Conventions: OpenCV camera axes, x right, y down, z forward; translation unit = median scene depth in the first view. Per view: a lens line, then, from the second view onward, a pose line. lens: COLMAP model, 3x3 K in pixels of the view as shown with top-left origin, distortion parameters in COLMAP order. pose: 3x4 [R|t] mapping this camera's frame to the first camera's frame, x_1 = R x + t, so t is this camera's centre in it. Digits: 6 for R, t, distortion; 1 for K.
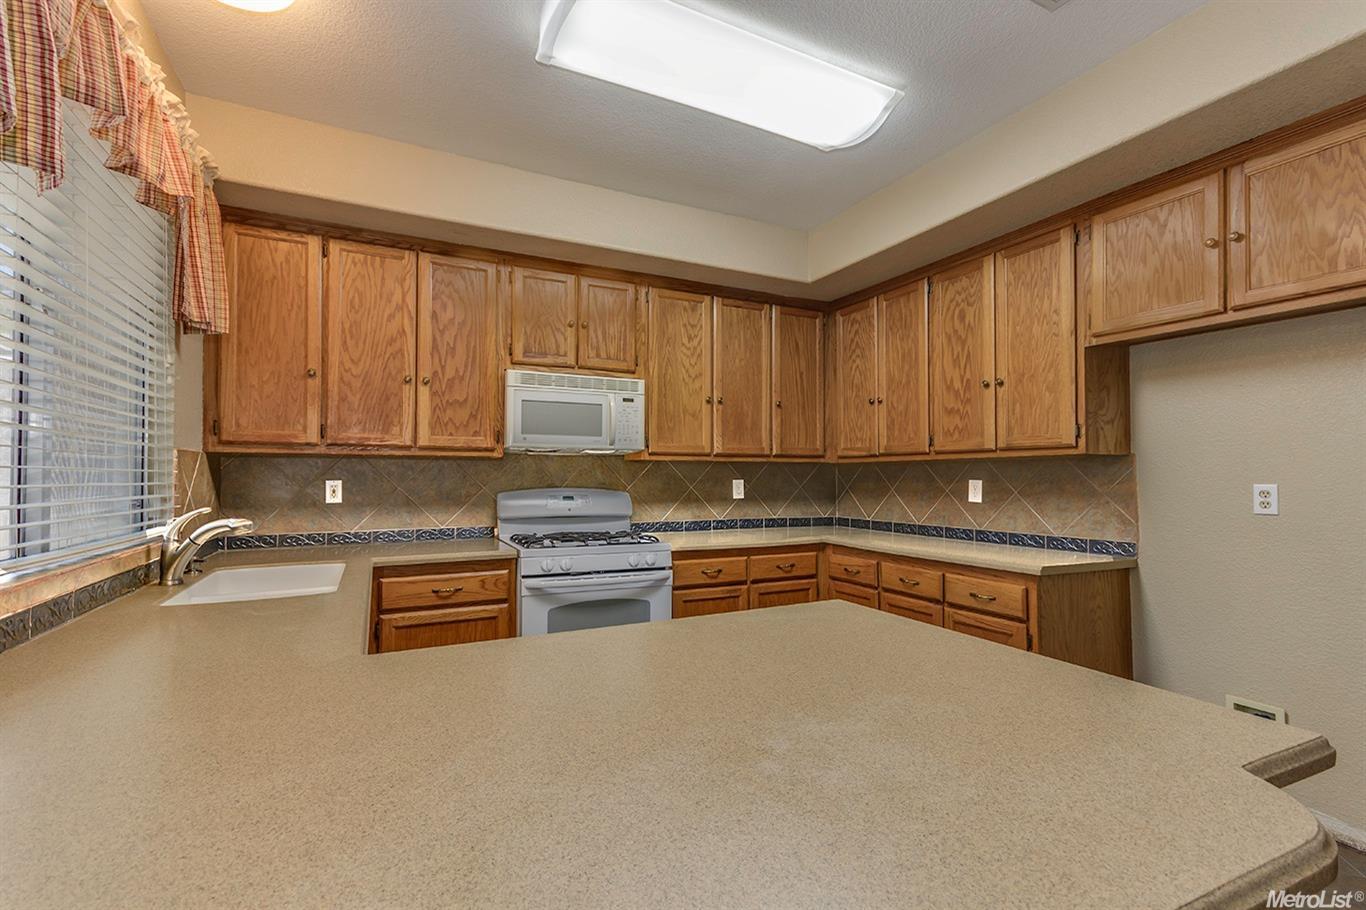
lens RADIAL K [[622.5, 0, 683.0], [0, 622.5, 455.0], [0, 0, 1]] dist [0.000939, 0.000432]
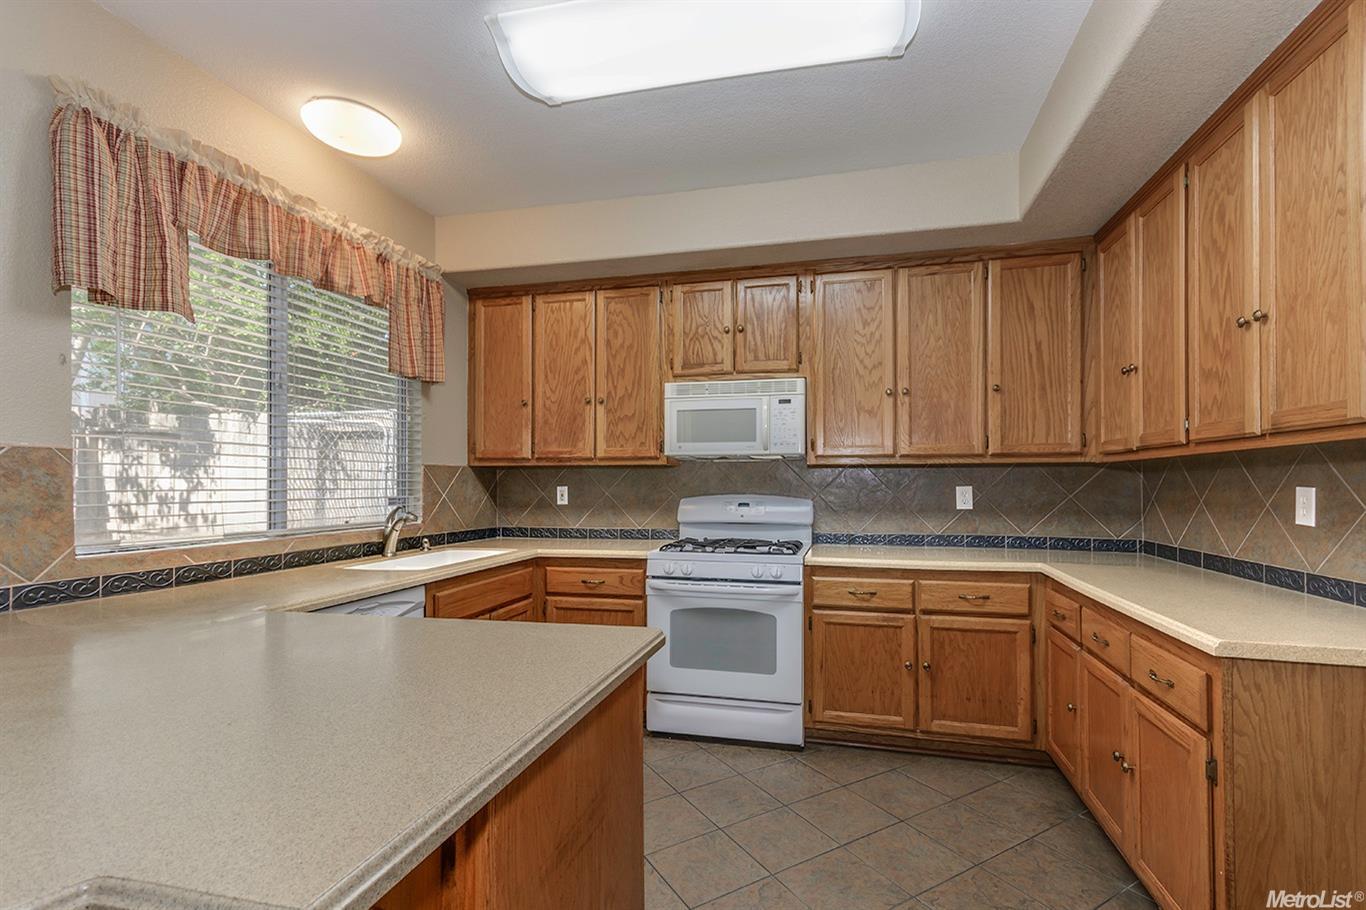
lens RADIAL K [[619.6, 0, 689.6], [0, 619.6, 470.4], [0, 0, 1]] dist [0.000465, -0.000334]
pose [[0.768440, -0.015674, -0.639730, 0.418820], [0.024265, 0.999695, 0.004653, 0.008498], [0.639462, -0.019099, 0.768585, 0.198801]]
